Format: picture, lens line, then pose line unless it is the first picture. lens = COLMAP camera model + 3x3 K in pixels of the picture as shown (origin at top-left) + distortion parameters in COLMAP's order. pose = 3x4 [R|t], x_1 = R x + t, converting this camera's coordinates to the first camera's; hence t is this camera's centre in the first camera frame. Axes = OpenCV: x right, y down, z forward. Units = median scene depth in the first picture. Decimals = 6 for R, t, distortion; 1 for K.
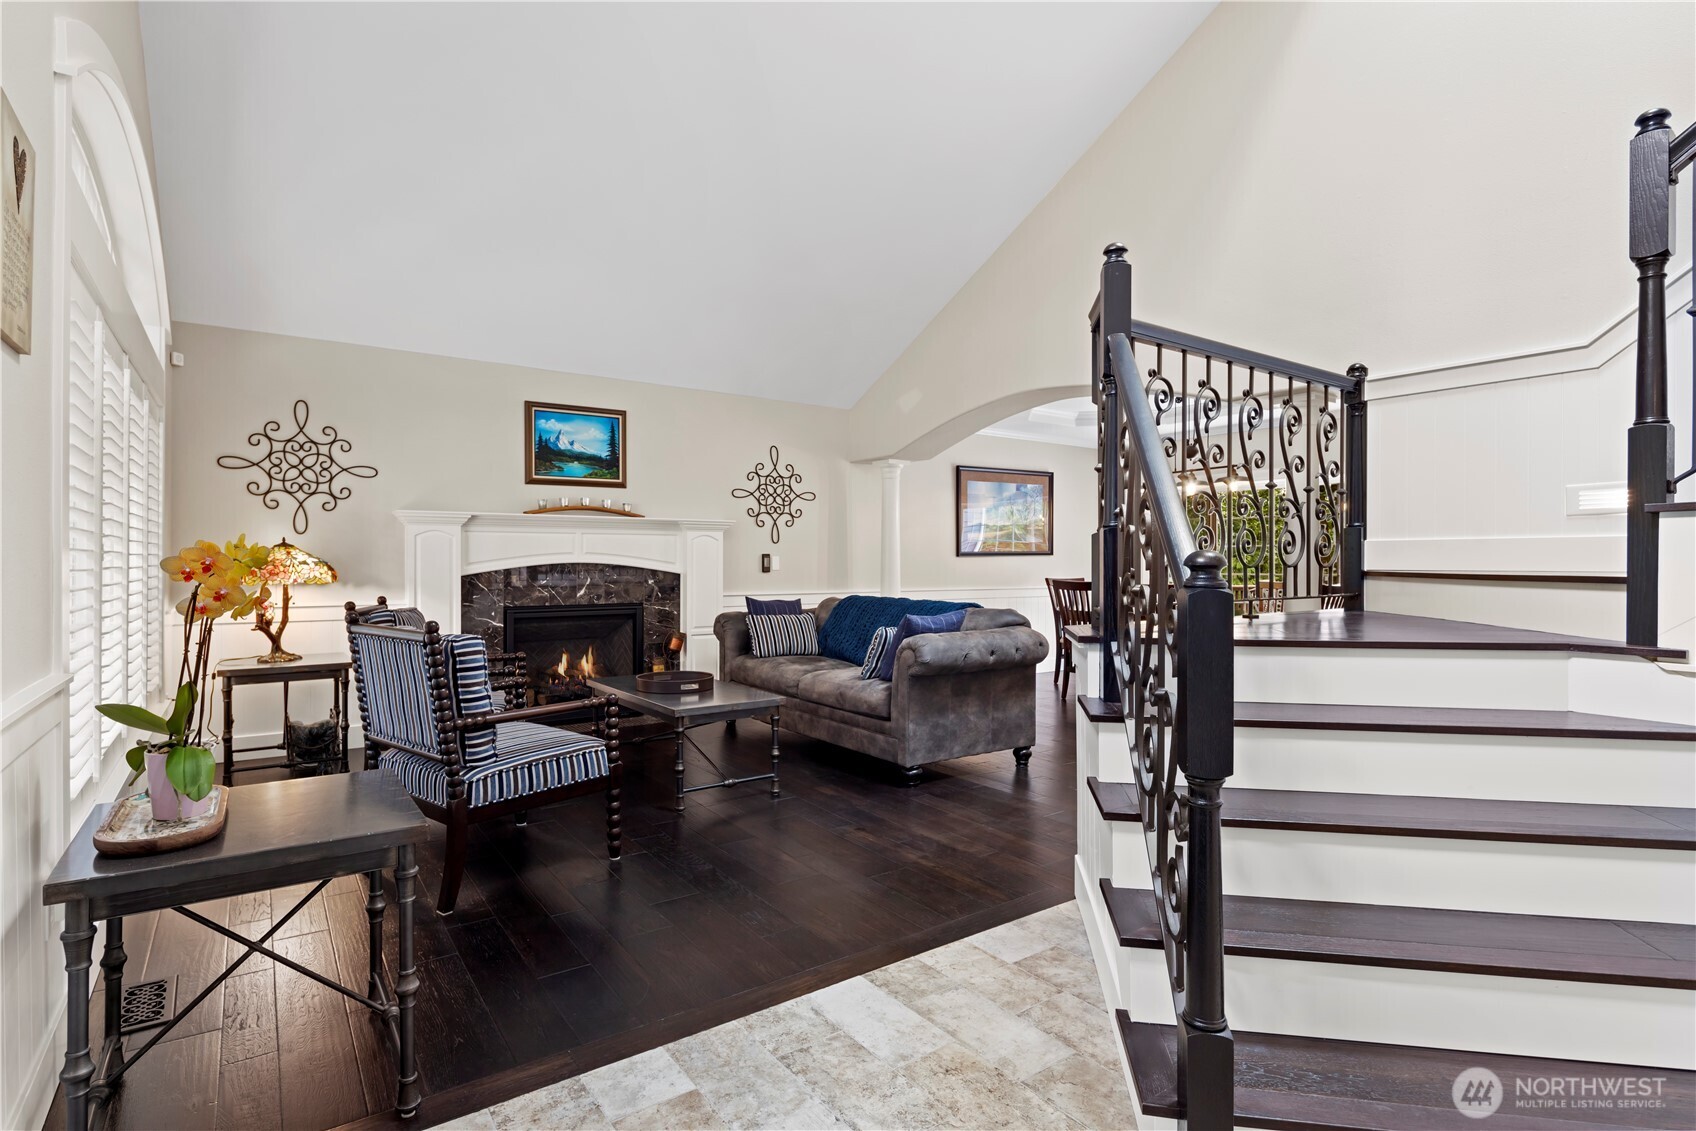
lens RADIAL K [[836.8, 0, 833.2], [0, 836.8, 563.8], [0, 0, 1]] dist [0.004131, -0.003341]
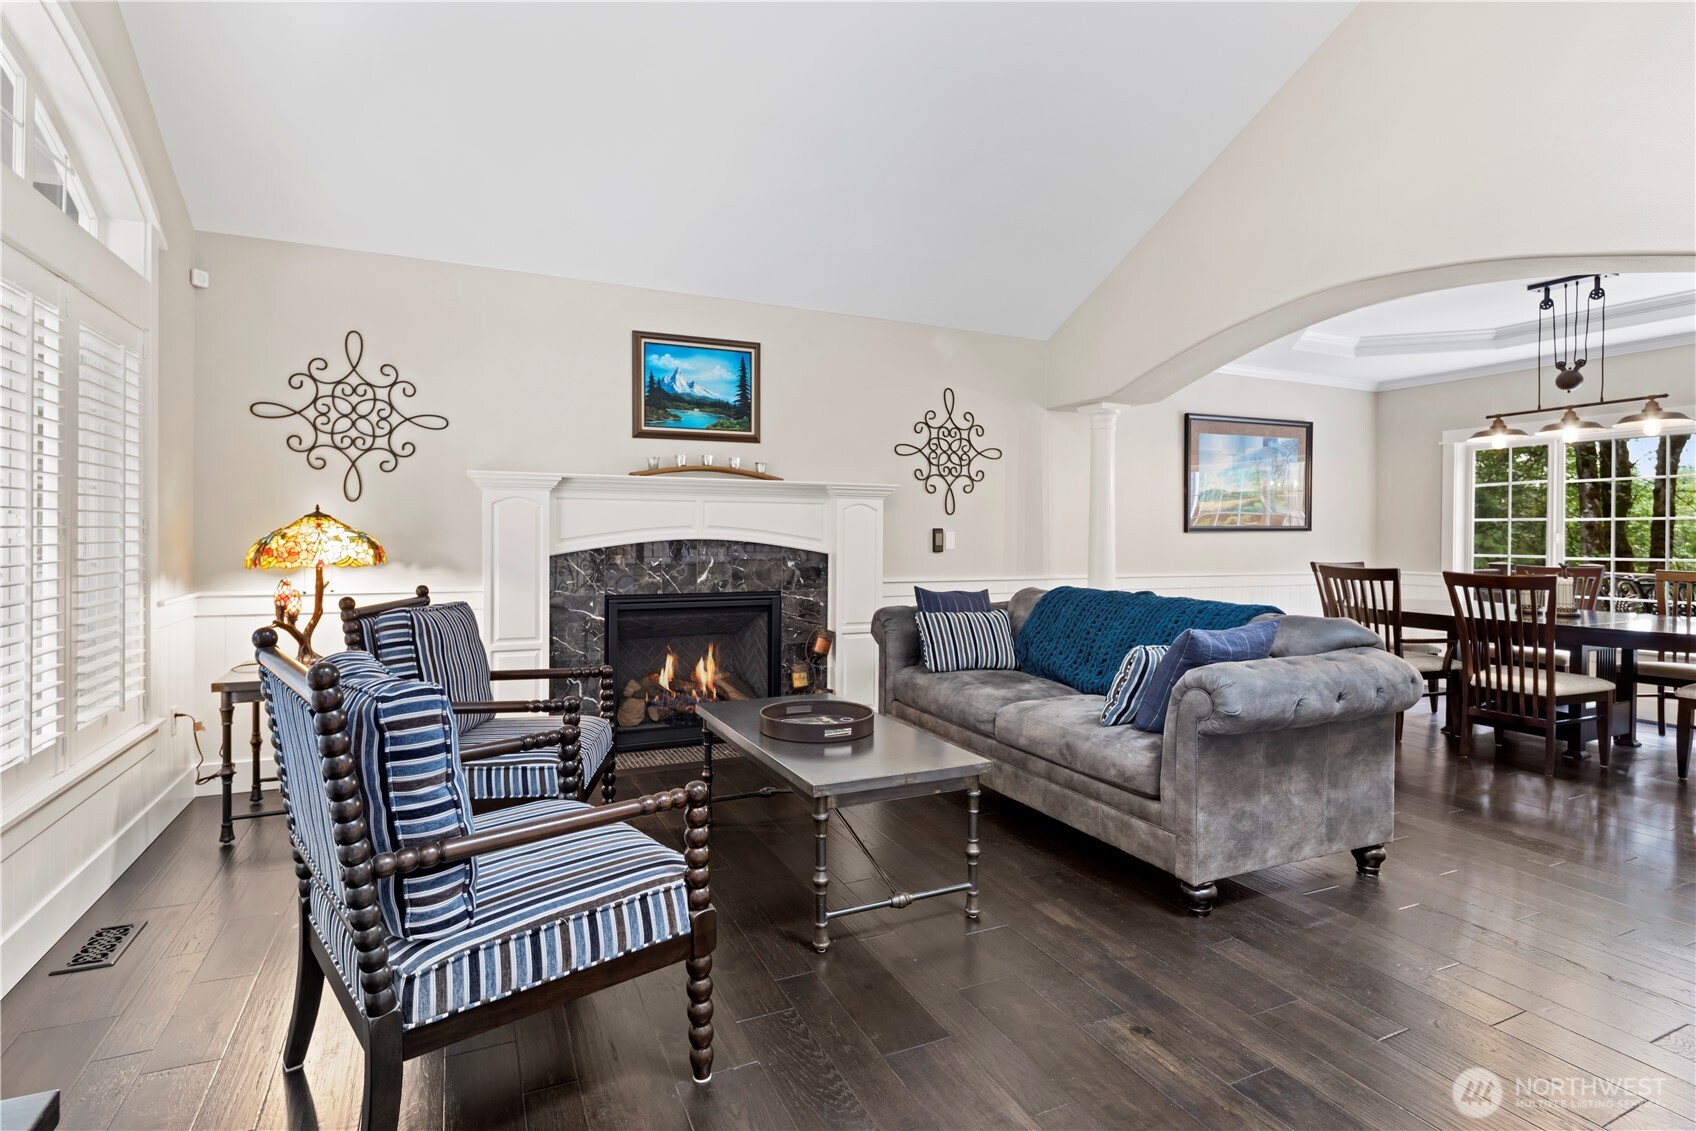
lens RADIAL K [[836.8, 0, 848.7], [0, 836.8, 551.1], [0, 0, 1]] dist [0.004131, -0.003341]
pose [[0.986994, 0.007948, -0.160559, -0.050512], [-0.005315, 0.999844, 0.016820, -0.004486], [0.160668, -0.015748, 0.986883, 0.303791]]
